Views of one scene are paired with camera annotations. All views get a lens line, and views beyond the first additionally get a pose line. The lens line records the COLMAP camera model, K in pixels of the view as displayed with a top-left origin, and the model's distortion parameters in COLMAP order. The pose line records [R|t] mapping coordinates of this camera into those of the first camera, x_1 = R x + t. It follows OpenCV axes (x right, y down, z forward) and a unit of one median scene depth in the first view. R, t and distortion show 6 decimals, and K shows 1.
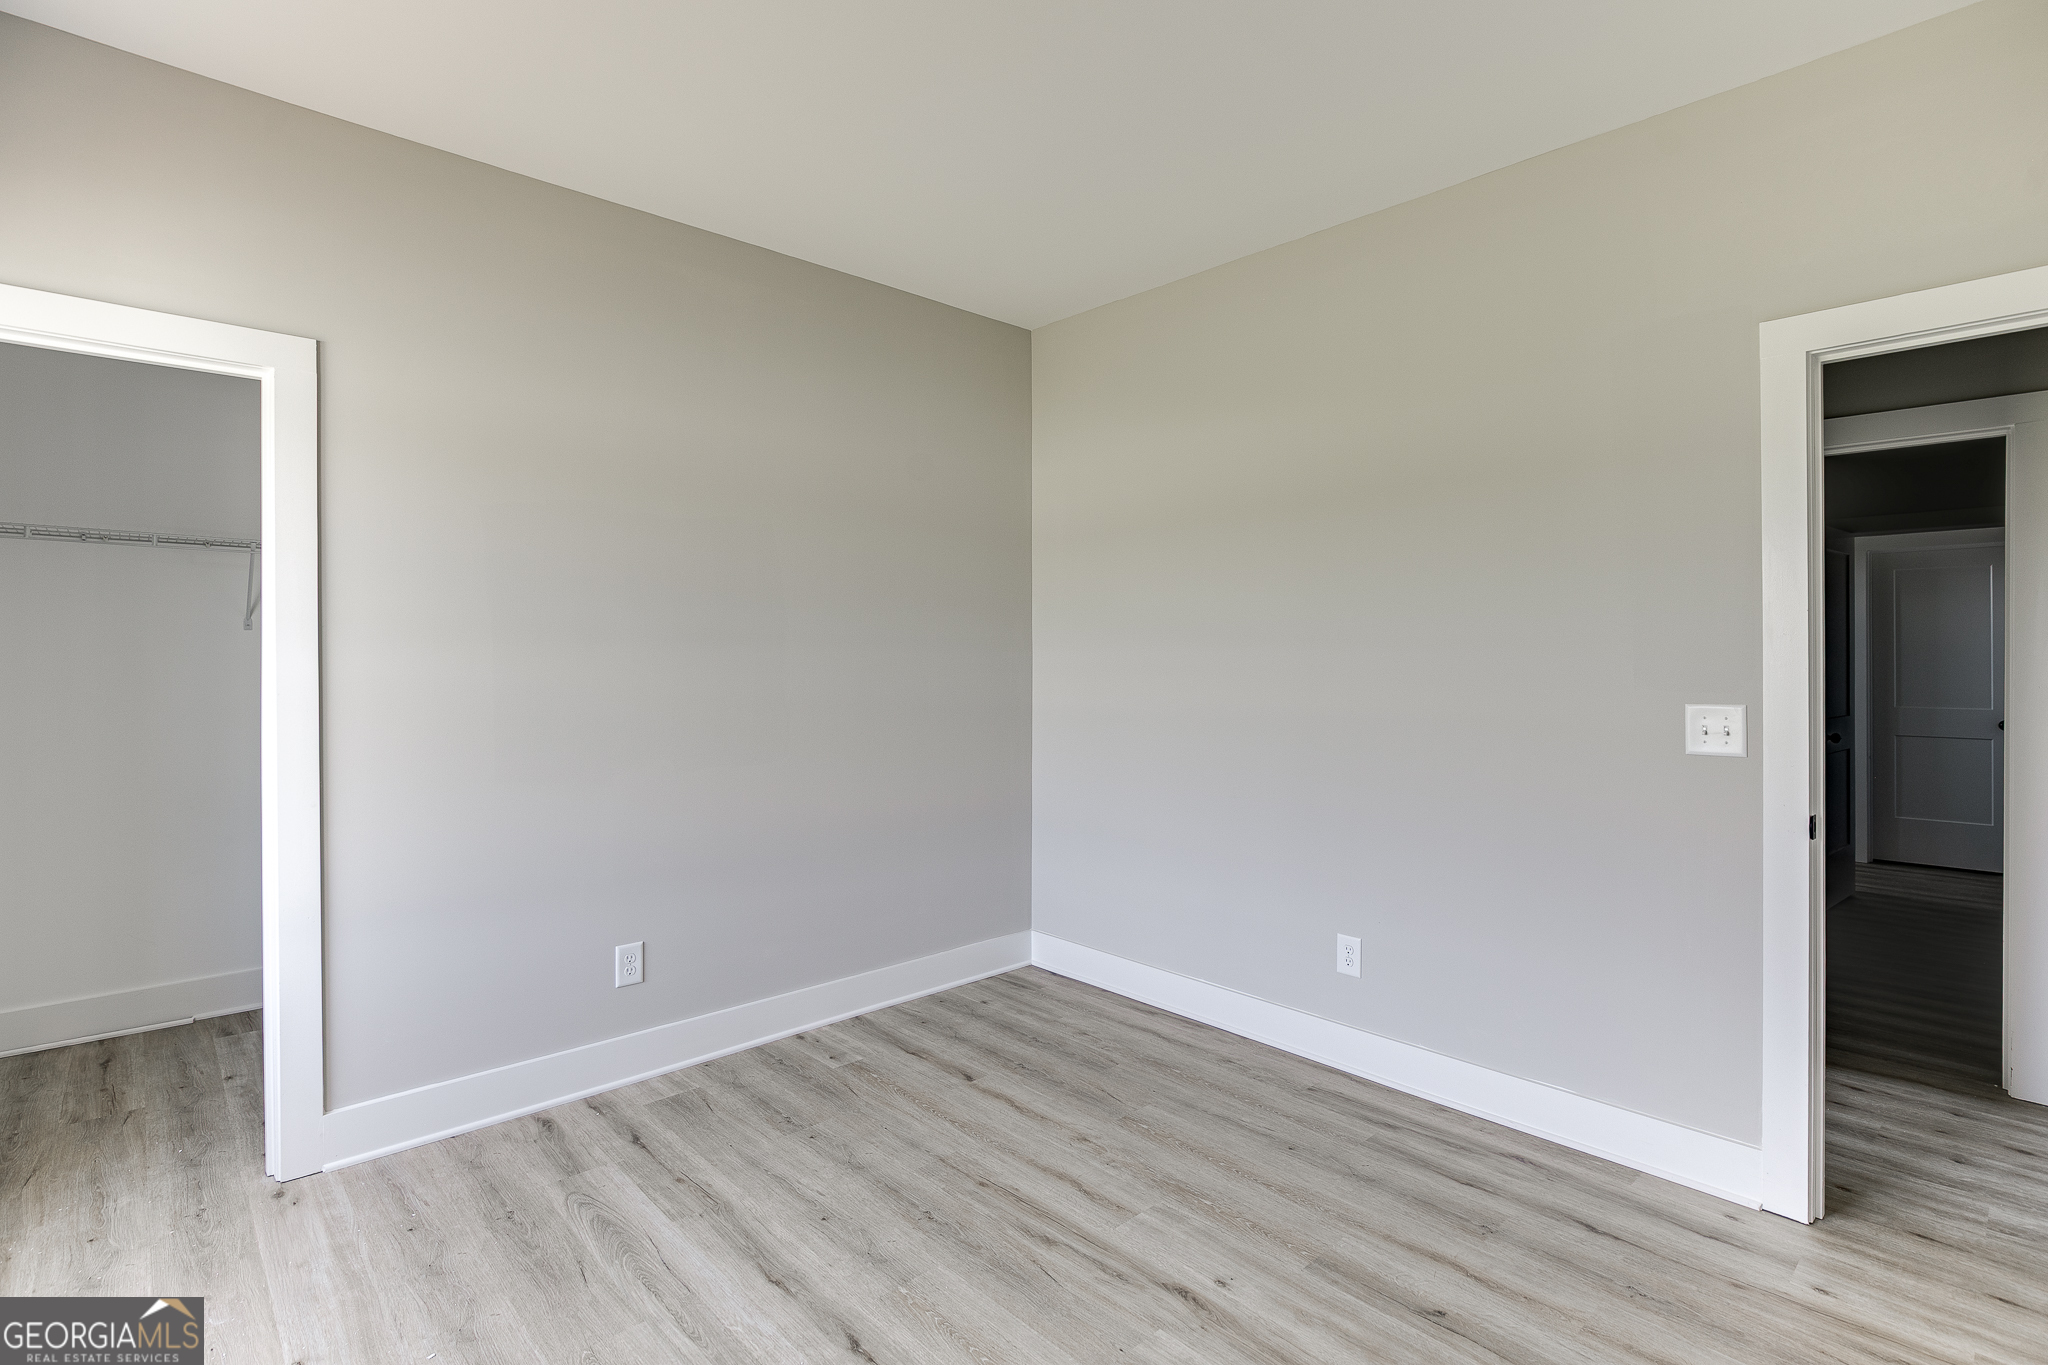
lens RADIAL K [[984.4, 0, 1024.0], [0, 984.4, 682.5], [0, 0, 1]] dist [0.001390, 0.000906]
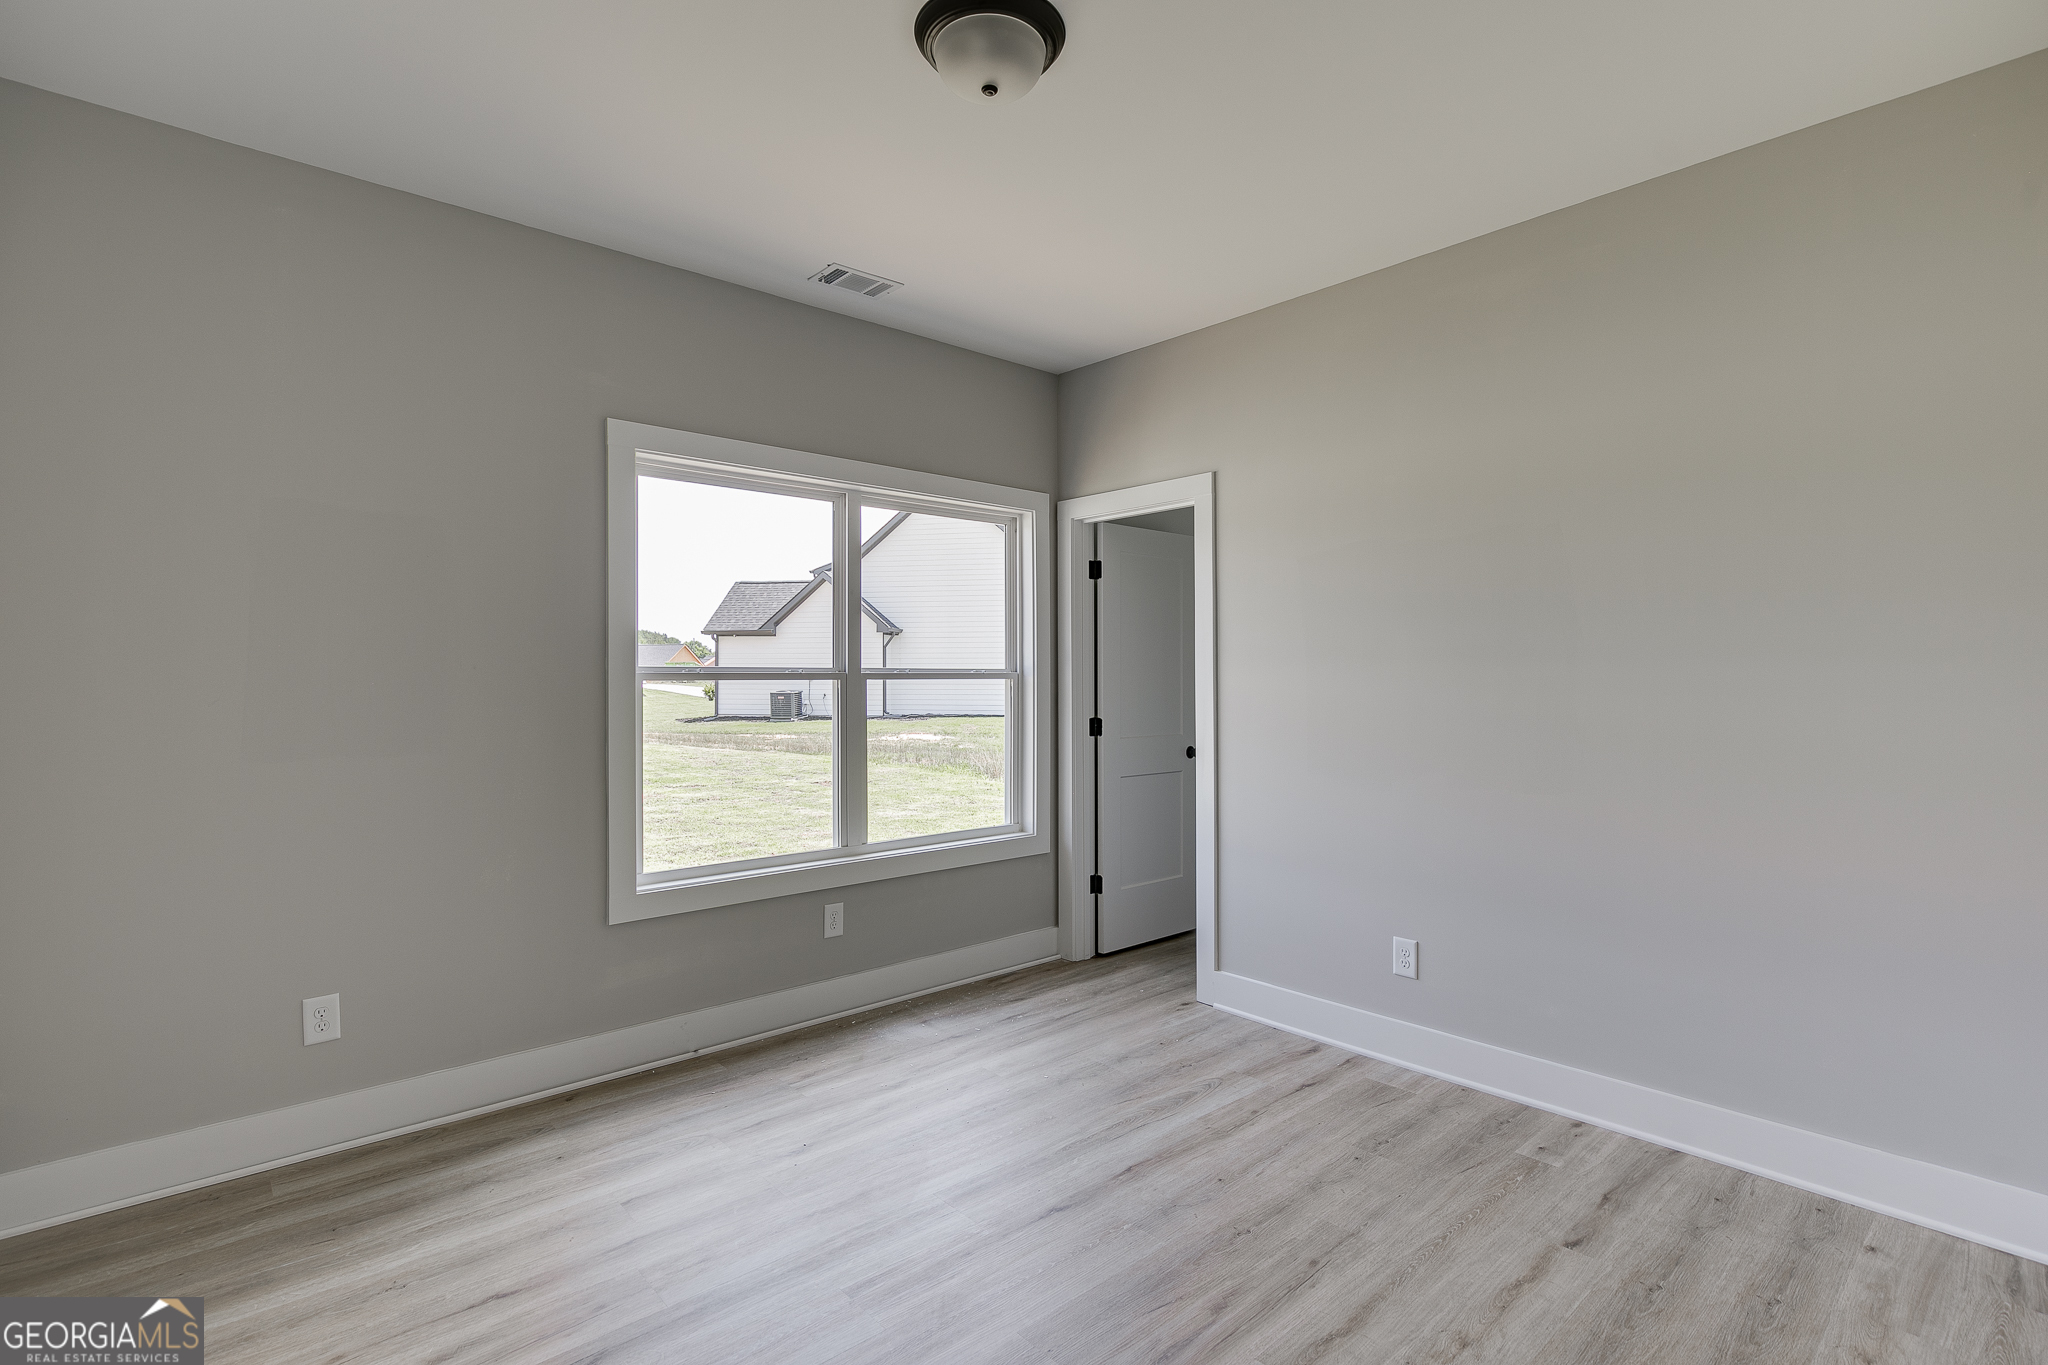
lens RADIAL K [[984.4, 0, 1024.0], [0, 984.4, 682.5], [0, 0, 1]] dist [0.001390, 0.000906]
pose [[-0.028207, 0.001929, -0.999600, 0.735725], [-0.023356, 0.999724, 0.002588, -0.004165], [0.999329, 0.023420, -0.028154, 0.657557]]
